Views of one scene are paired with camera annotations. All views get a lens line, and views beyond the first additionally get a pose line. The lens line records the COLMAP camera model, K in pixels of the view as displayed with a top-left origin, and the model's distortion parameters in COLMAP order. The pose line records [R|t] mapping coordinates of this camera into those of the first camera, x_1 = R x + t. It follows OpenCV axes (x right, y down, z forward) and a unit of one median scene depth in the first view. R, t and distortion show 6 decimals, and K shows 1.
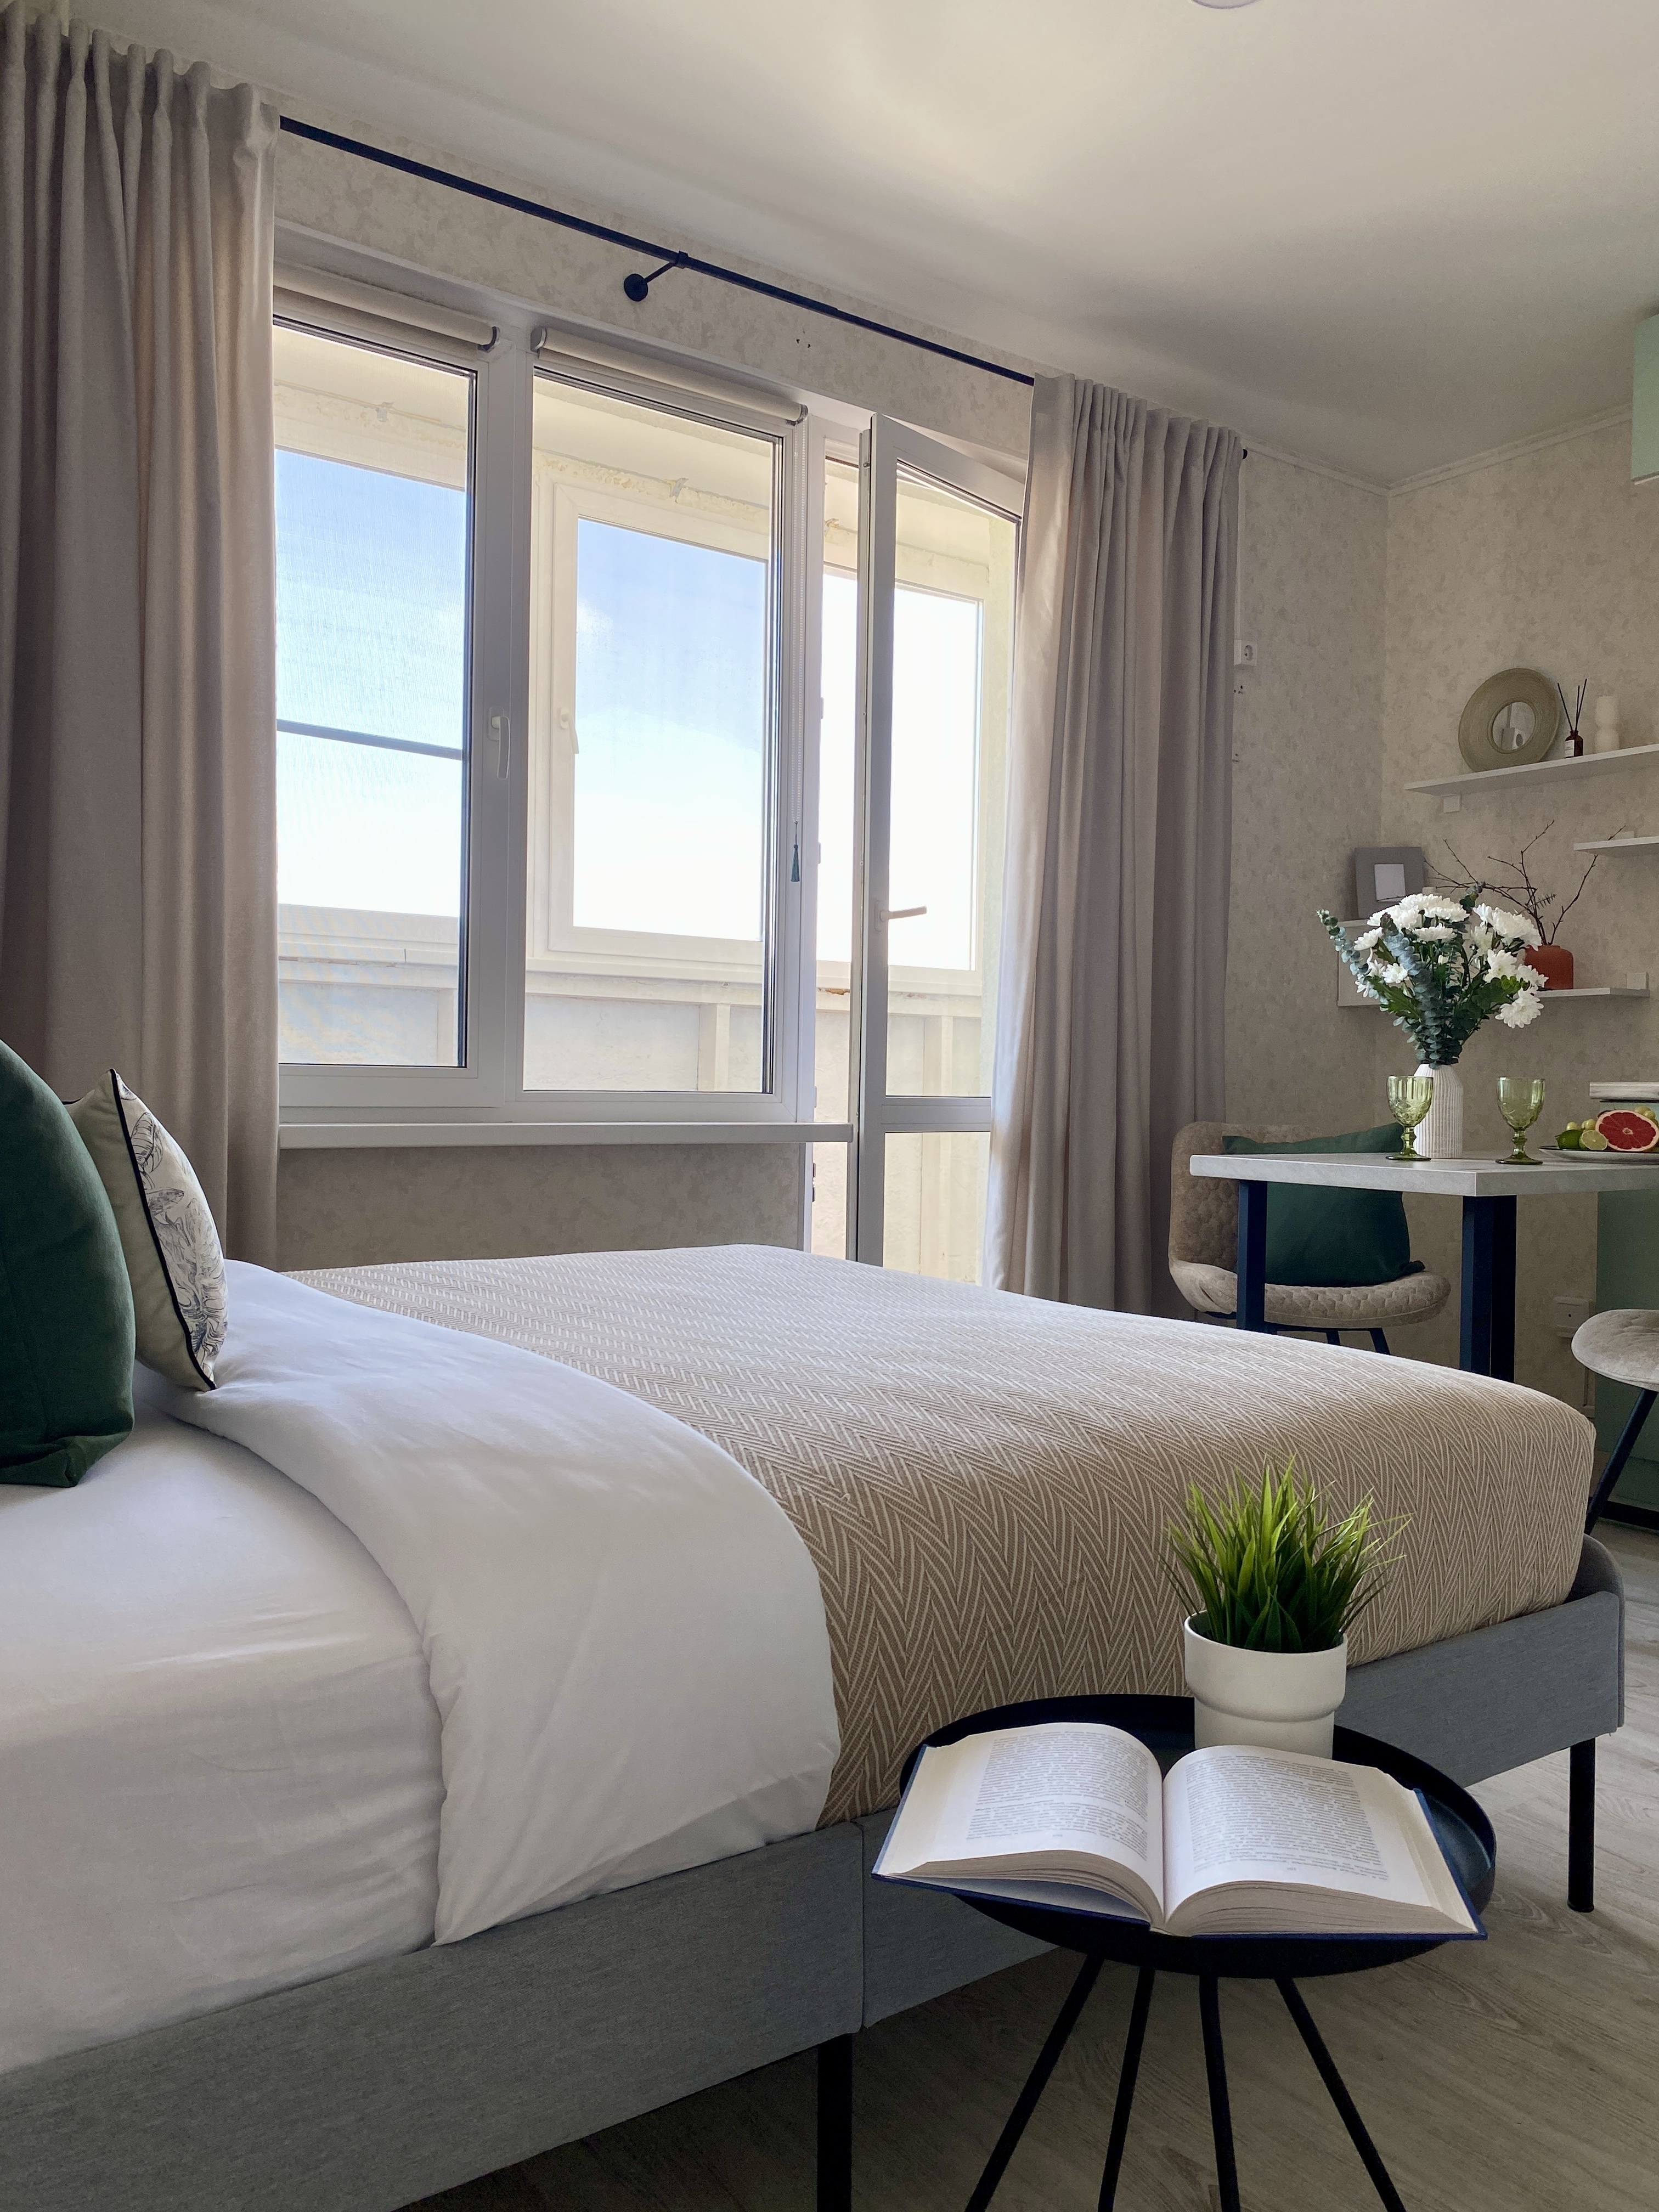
lens RADIAL K [[1696.3, 0, 816.6], [0, 1696.3, 1094.0], [0, 0, 1]] dist [0.029600, -0.020779]
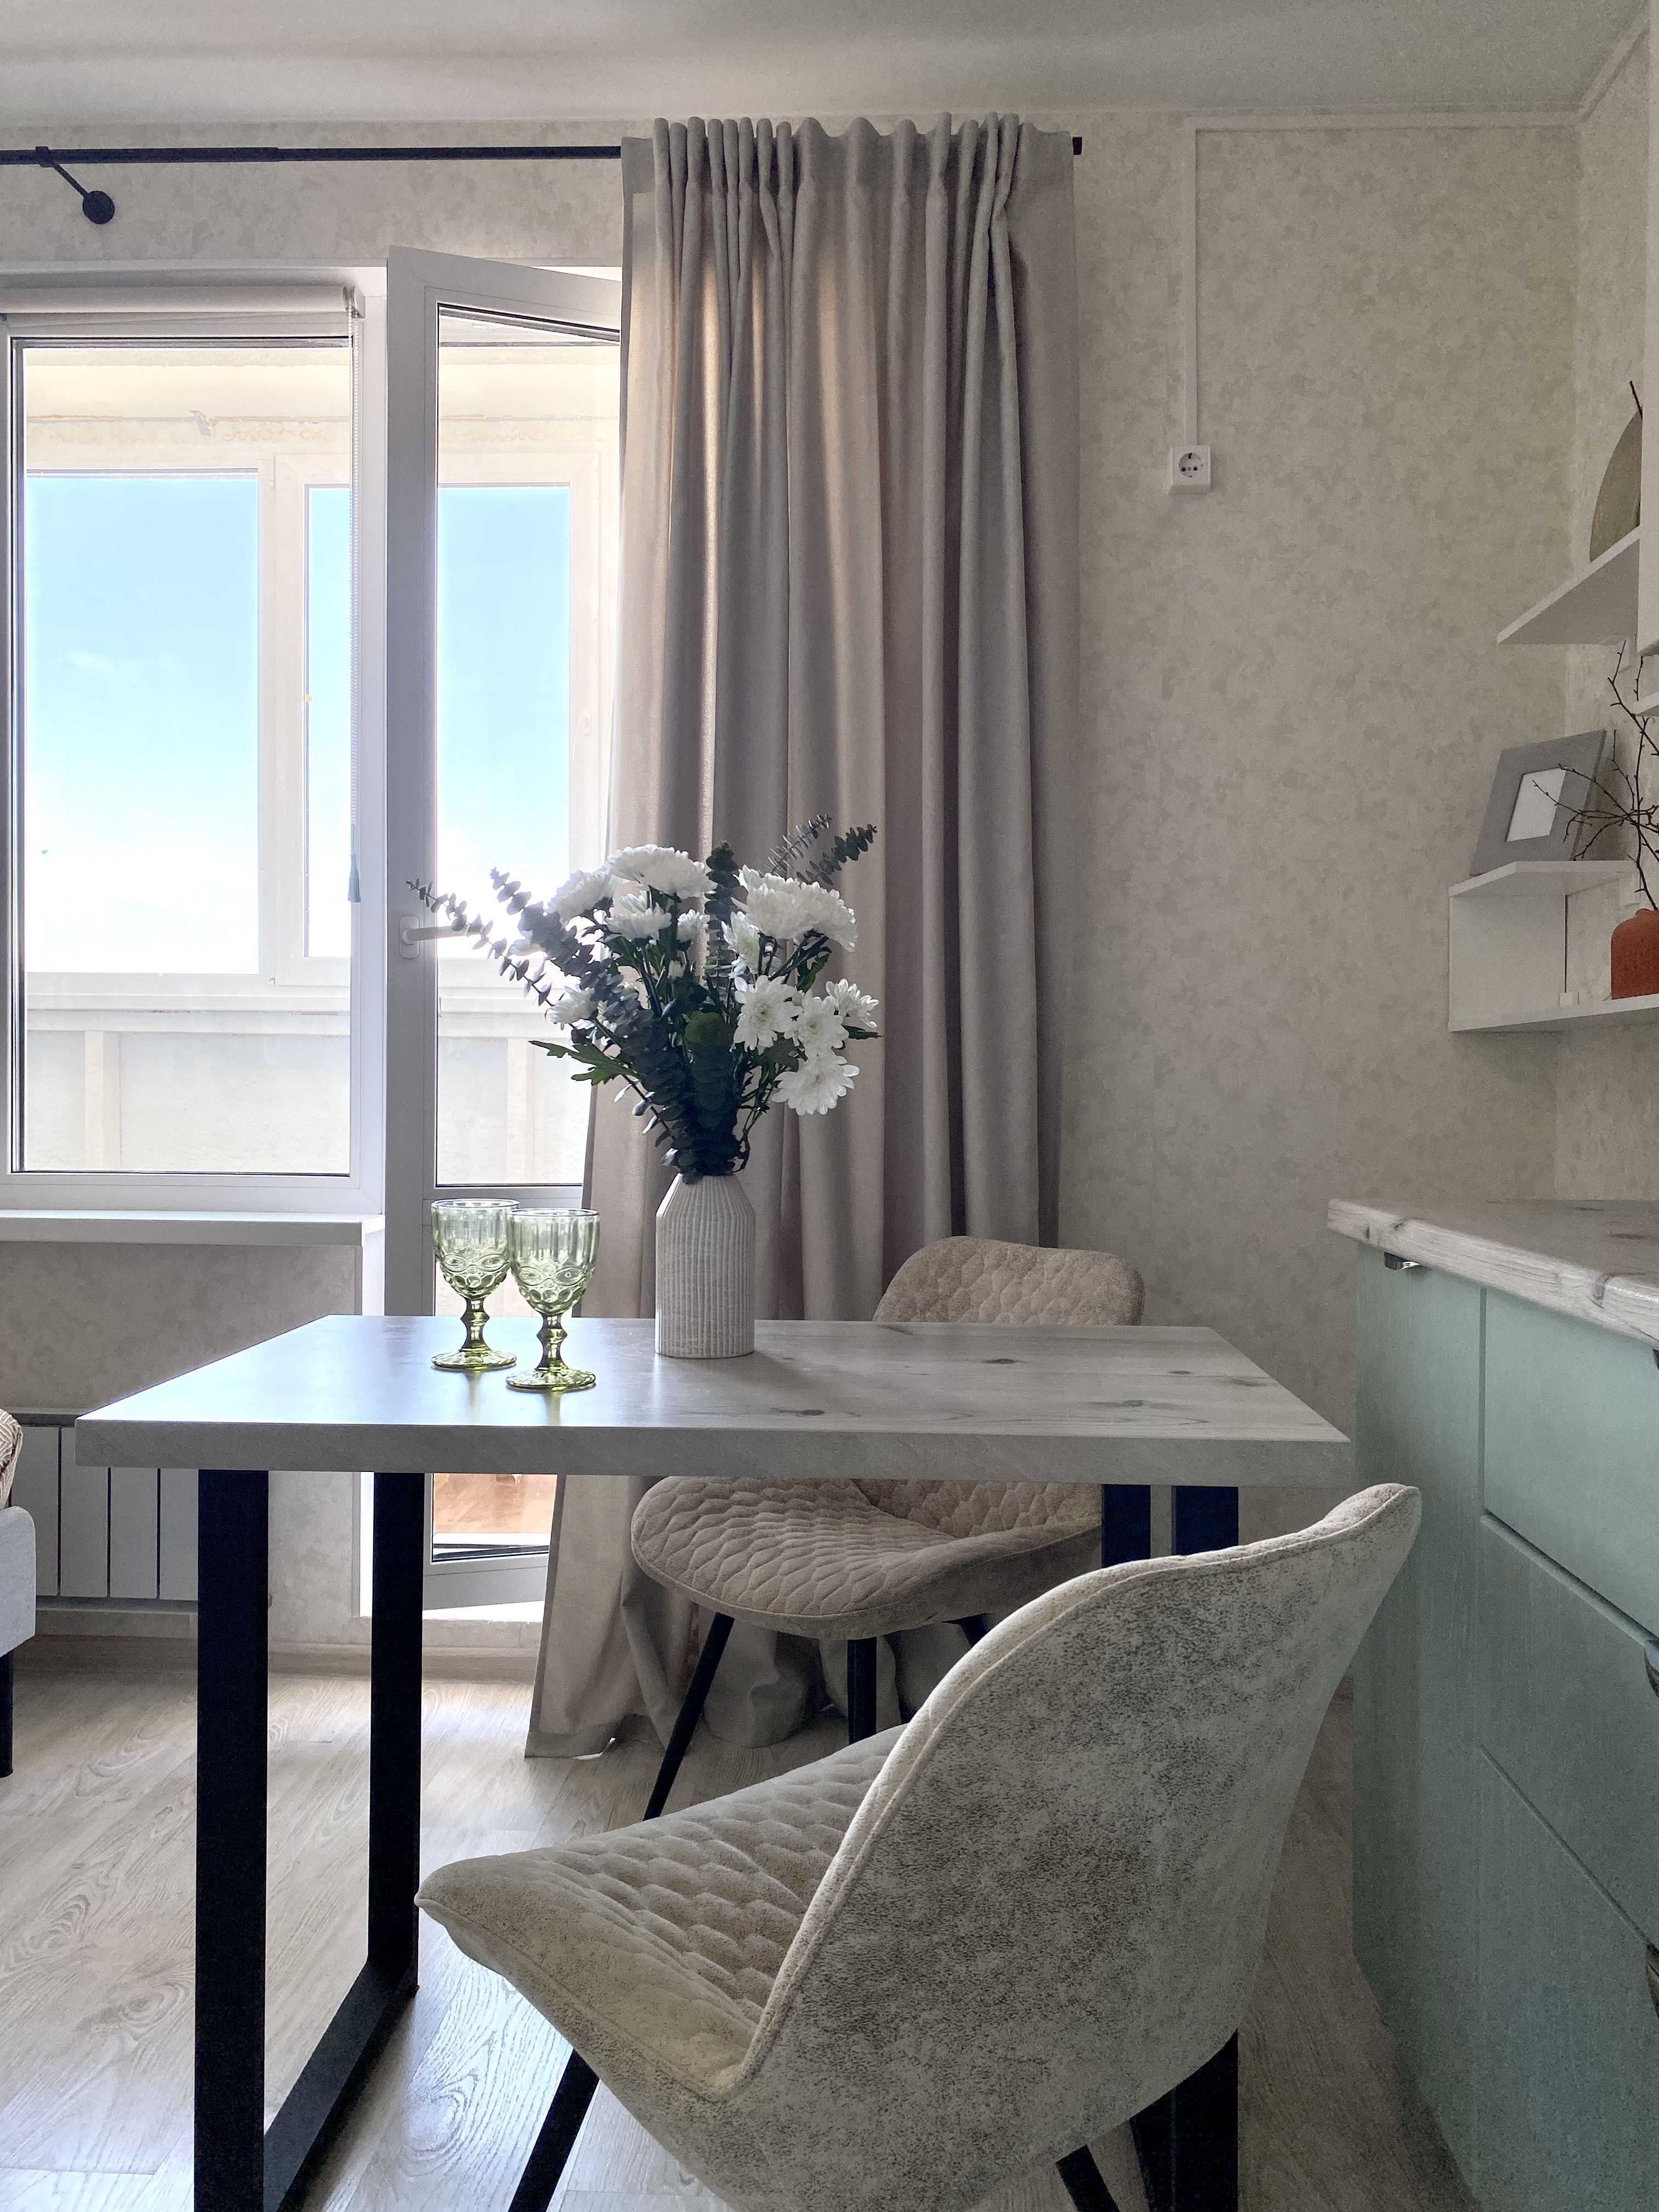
lens RADIAL K [[1651.7, 0, 912.0], [0, 1651.7, 1101.7], [0, 0, 1]] dist [0.004984, 0.002249]
pose [[0.788915, 0.006447, -0.614469, 0.649623], [0.000753, 0.999934, 0.011458, -0.043453], [0.614502, -0.009502, 0.788858, 0.557055]]
